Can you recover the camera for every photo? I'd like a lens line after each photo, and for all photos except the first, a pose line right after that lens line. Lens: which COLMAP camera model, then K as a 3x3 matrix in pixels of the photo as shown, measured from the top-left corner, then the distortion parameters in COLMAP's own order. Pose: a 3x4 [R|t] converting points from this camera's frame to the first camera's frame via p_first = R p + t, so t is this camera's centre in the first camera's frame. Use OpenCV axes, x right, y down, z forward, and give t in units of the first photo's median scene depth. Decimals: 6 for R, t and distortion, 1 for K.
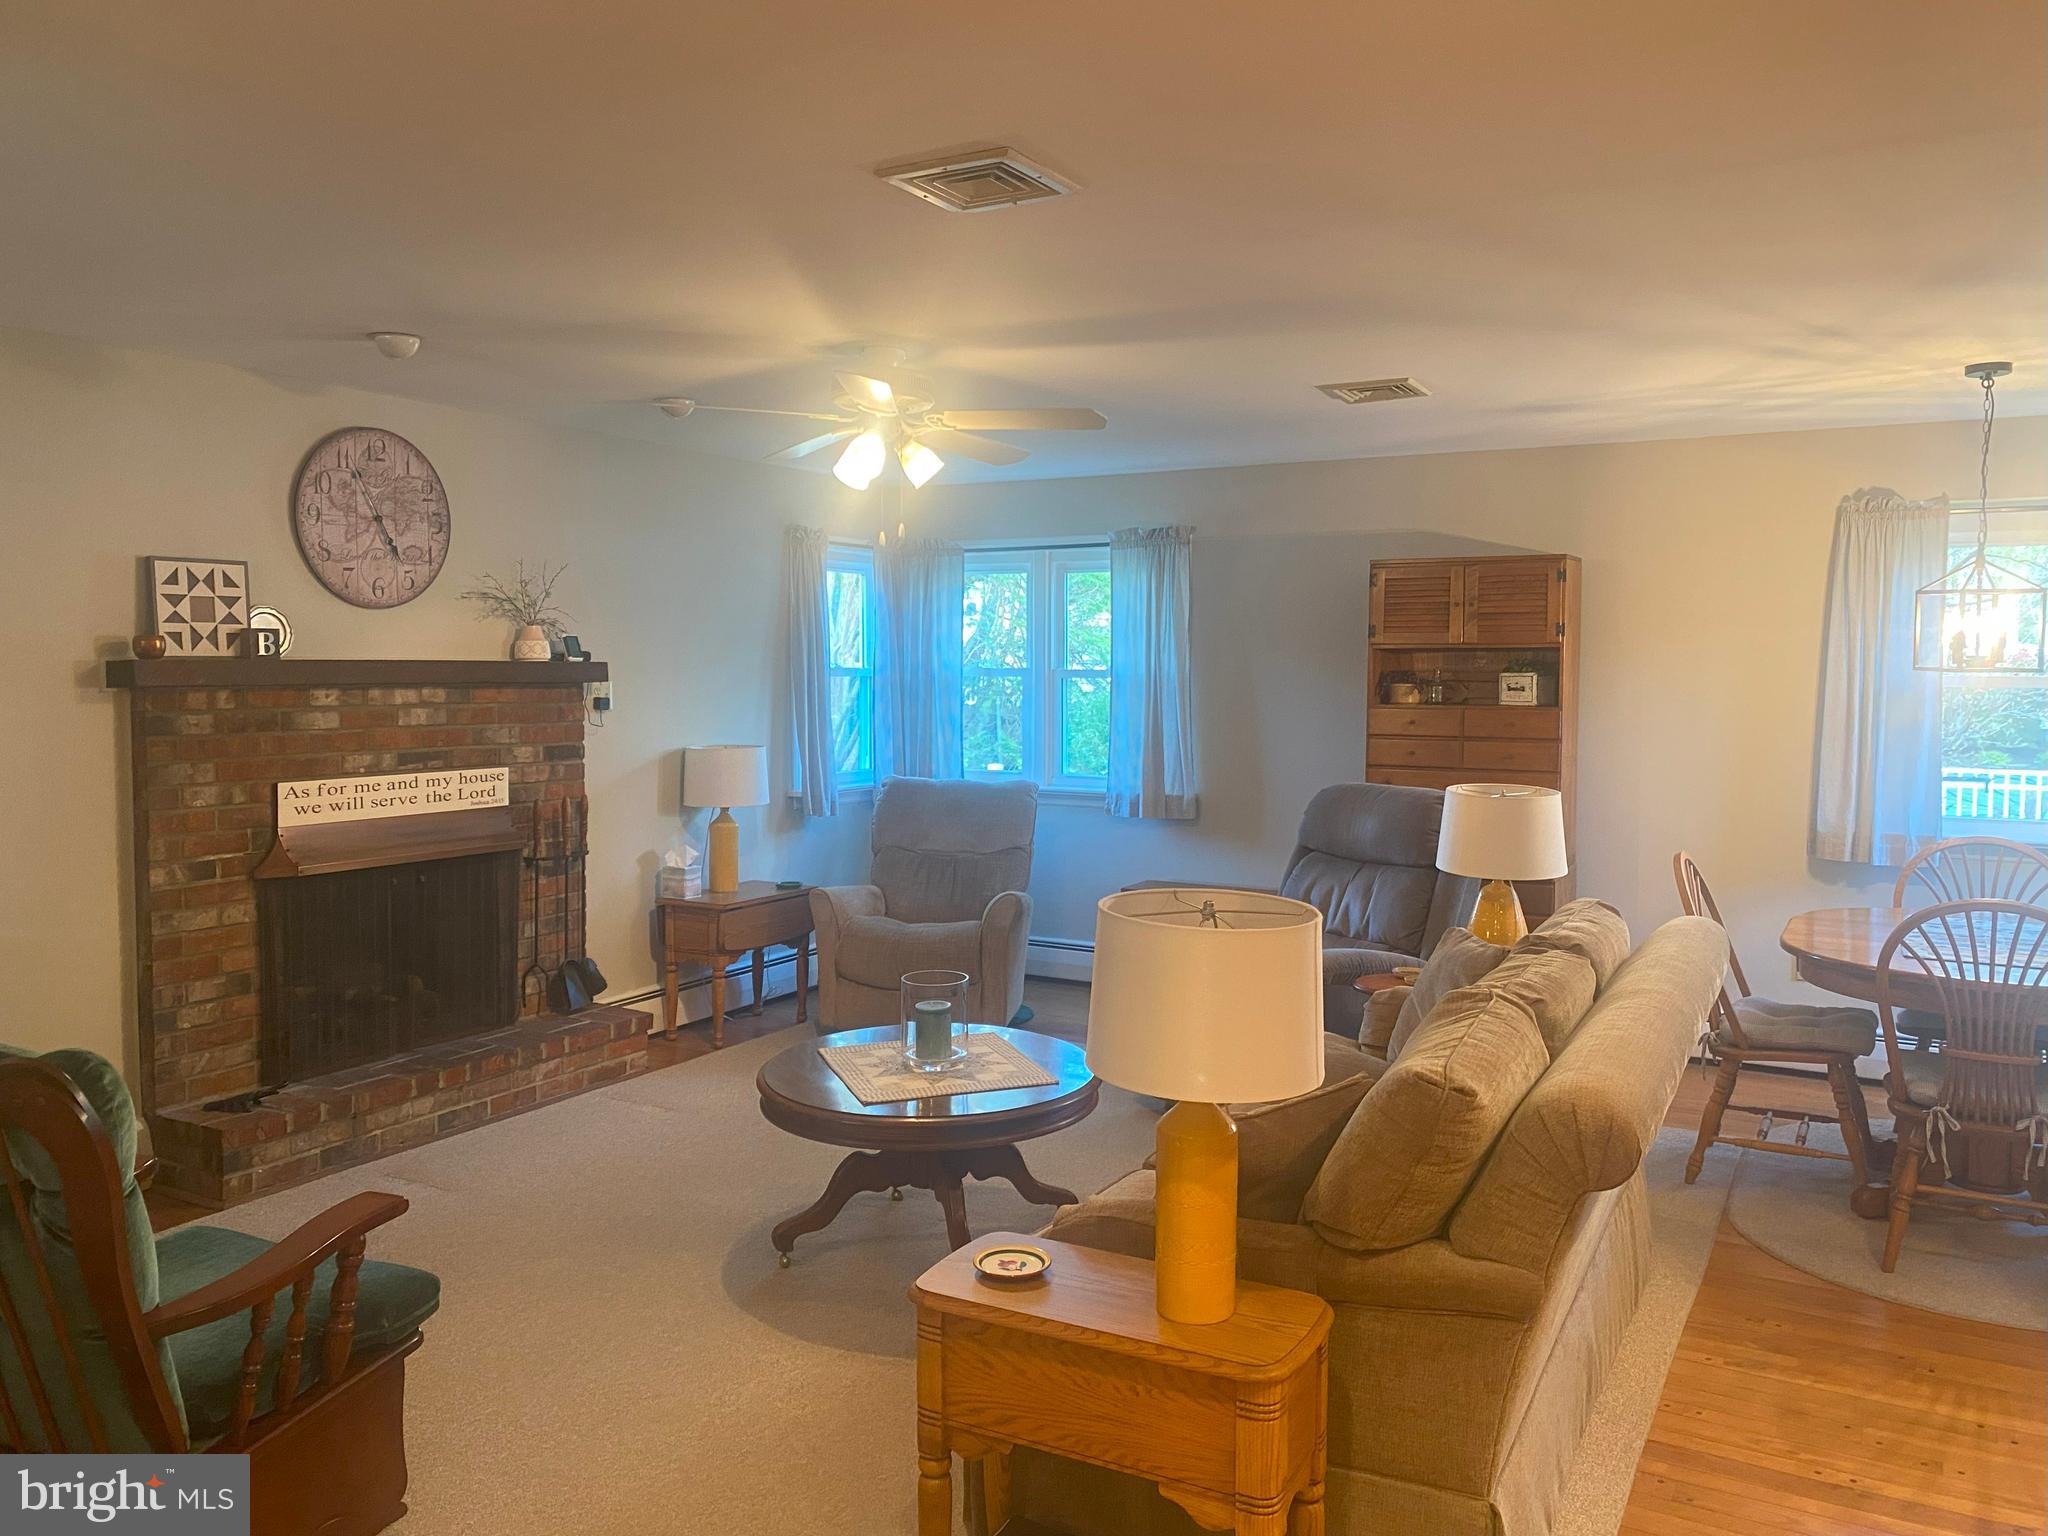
lens RADIAL K [[1541.1, 0, 1042.7], [0, 1541.1, 769.7], [0, 0, 1]] dist [0.034755, -0.042055]
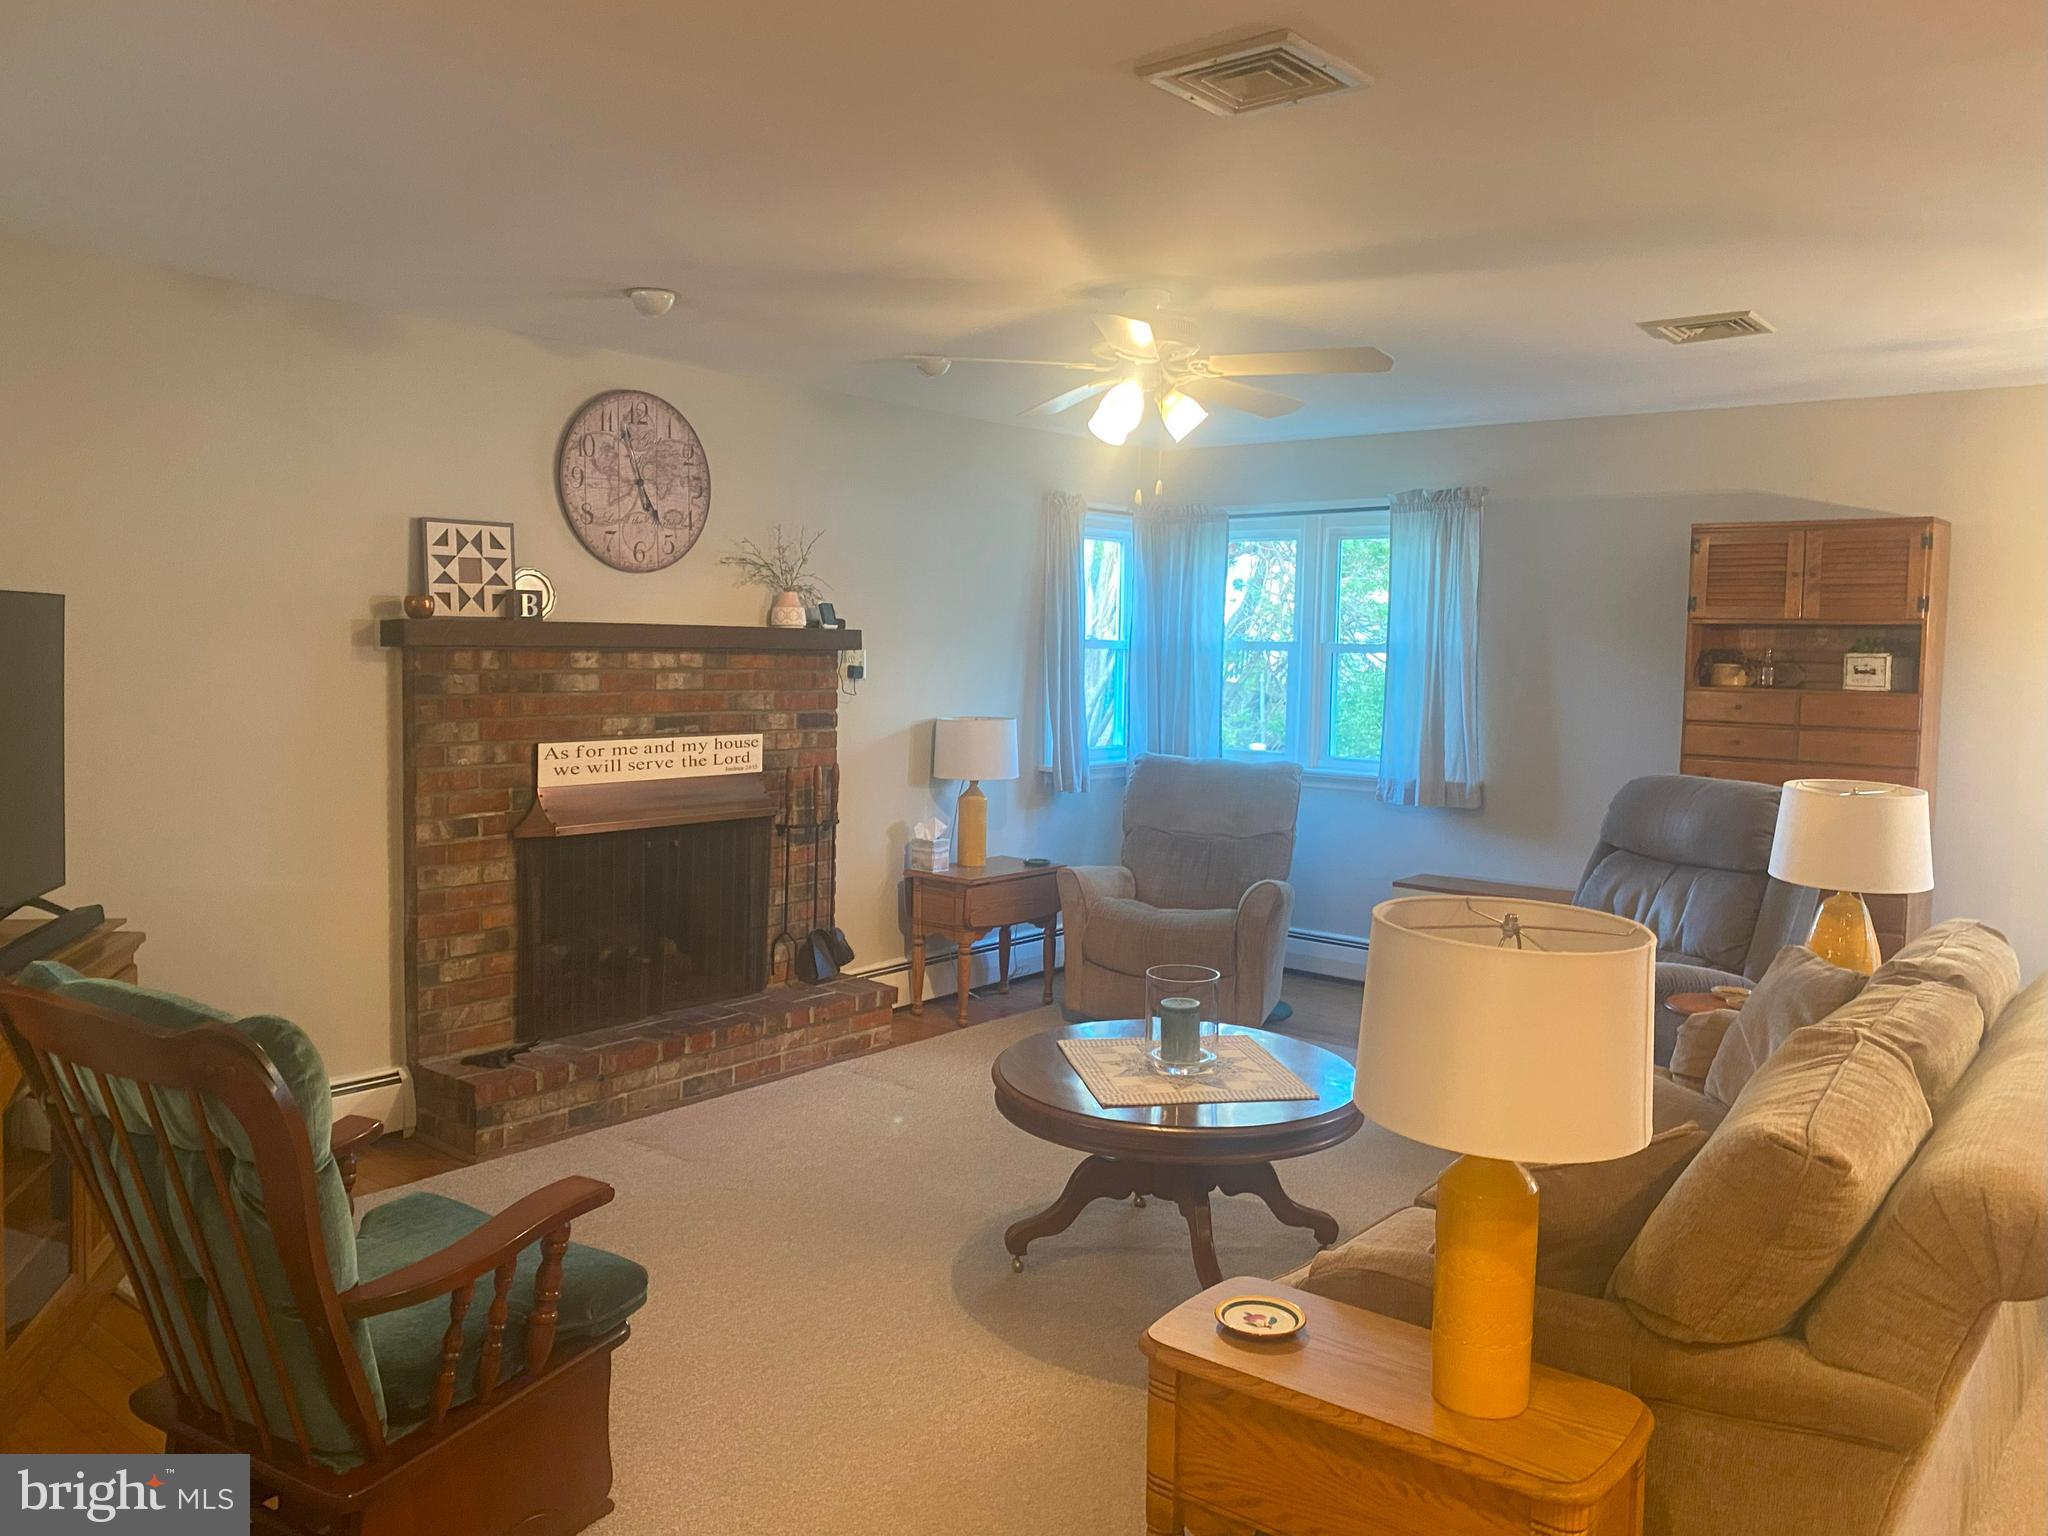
lens RADIAL K [[1541.1, 0, 1010.2], [0, 1541.1, 744.8], [0, 0, 1]] dist [0.034755, -0.042055]
pose [[0.981530, 0.025268, -0.189630, -0.000476], [-0.025492, 0.999674, 0.001254, 0.000246], [0.189600, 0.003604, 0.981855, 0.073475]]
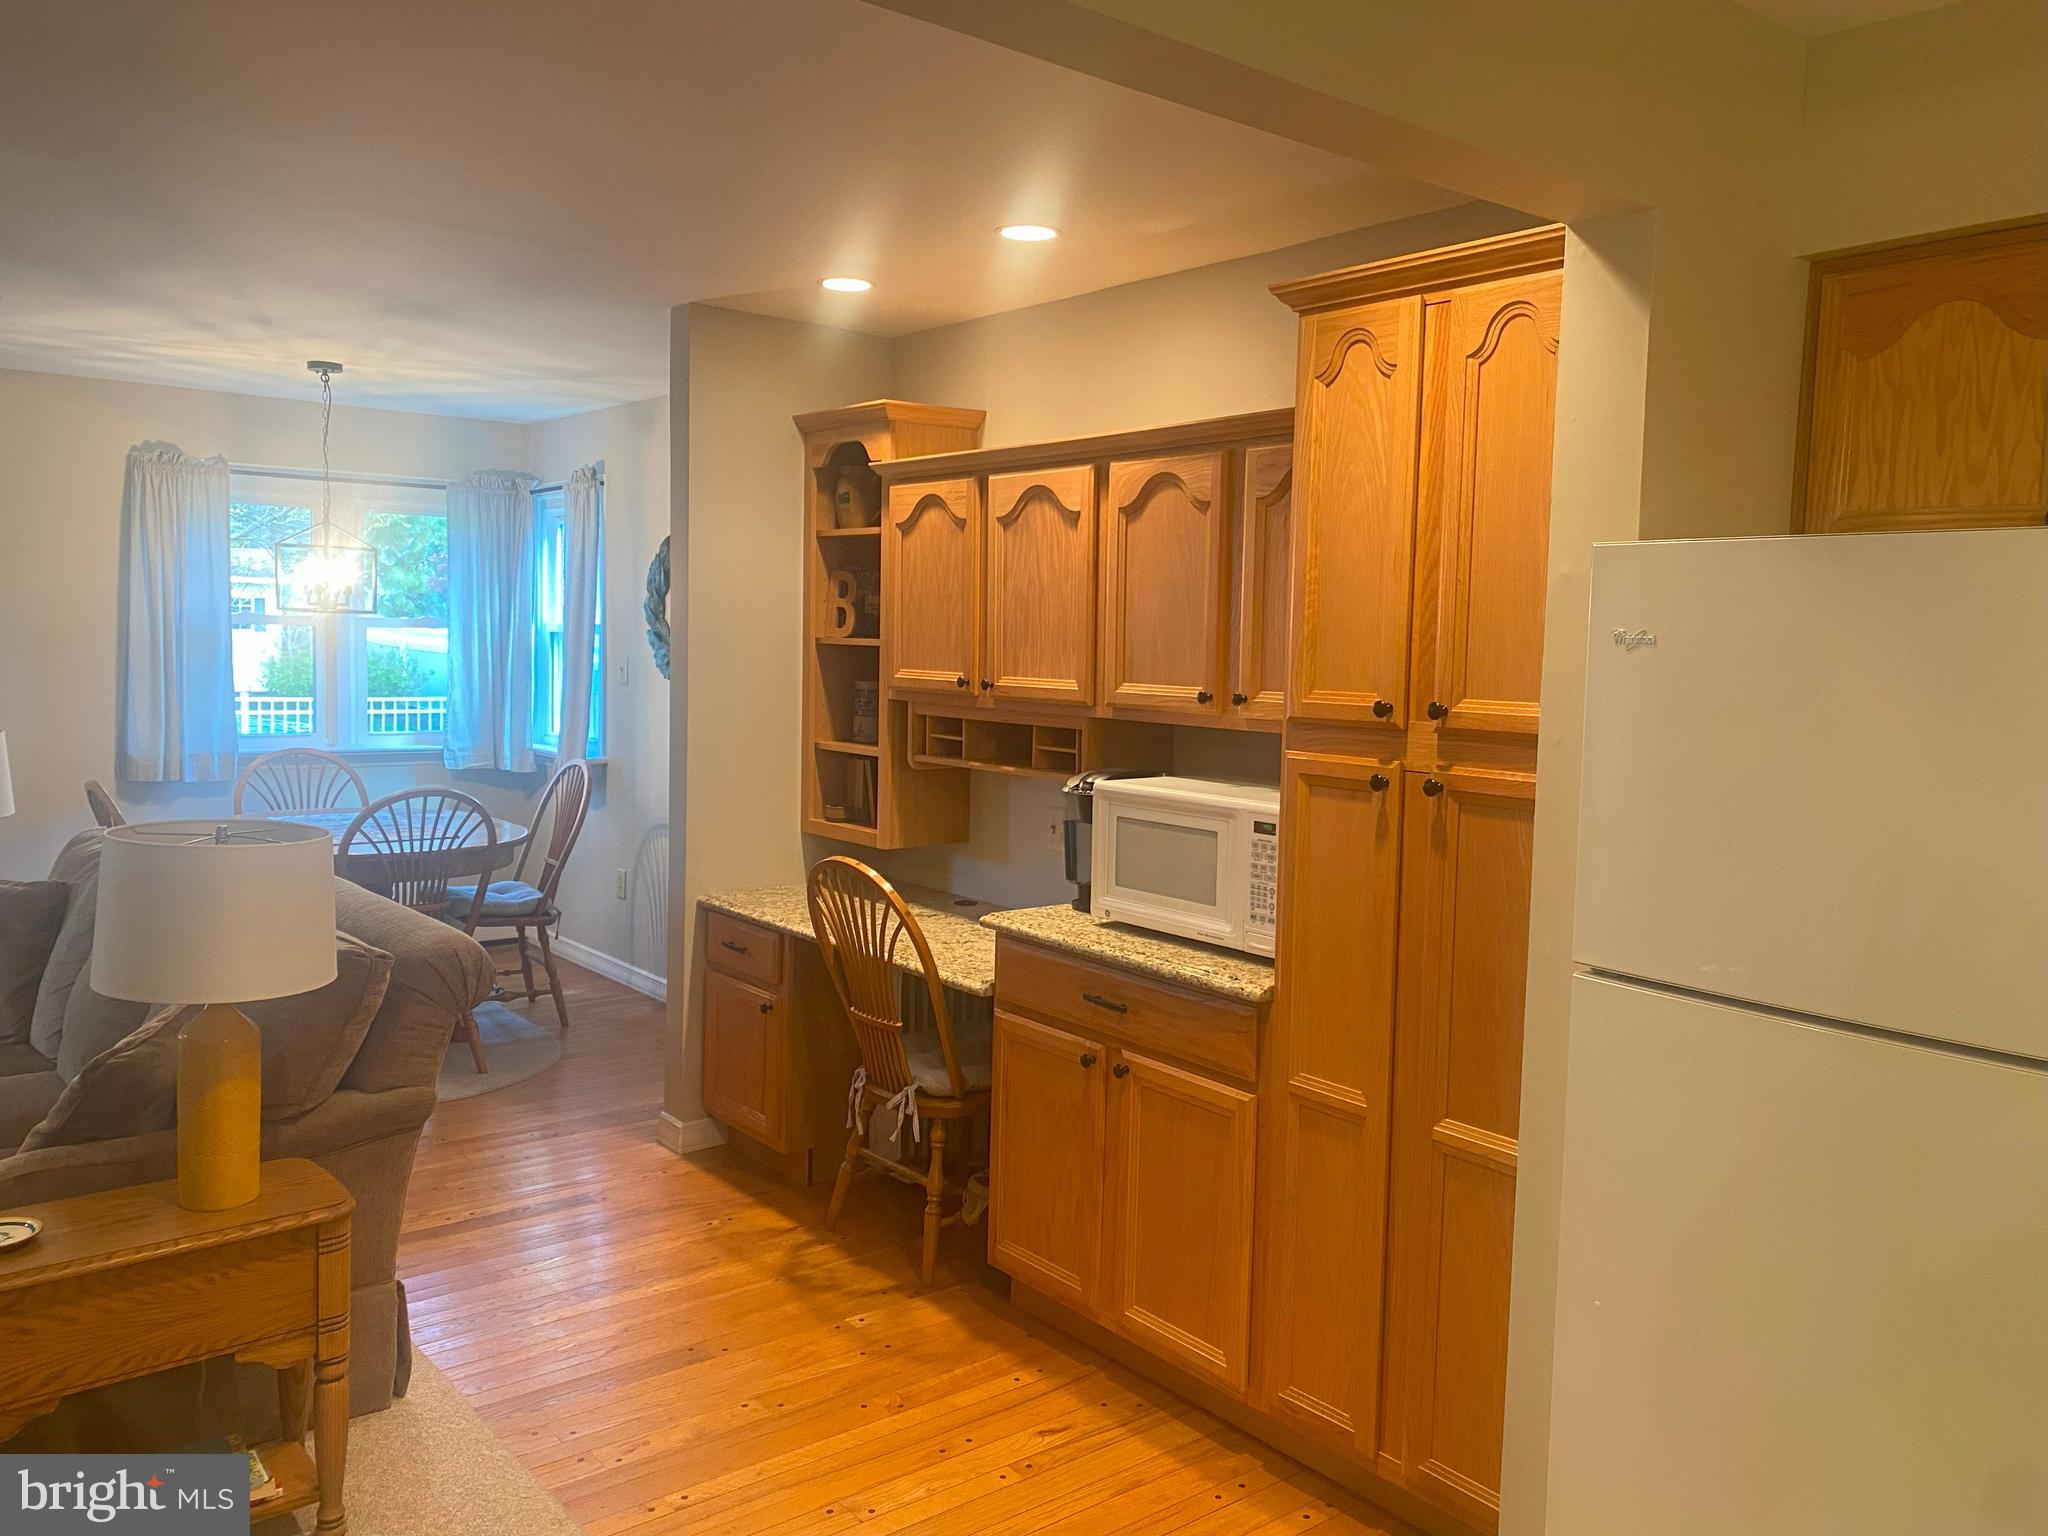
lens RADIAL K [[1541.1, 0, 1016.8], [0, 1541.1, 755.7], [0, 0, 1]] dist [0.034755, -0.042055]
pose [[0.371975, -0.068059, 0.925744, -0.401269], [0.035501, 0.997622, 0.059078, -0.003918], [-0.927564, 0.010889, 0.373506, 0.040978]]
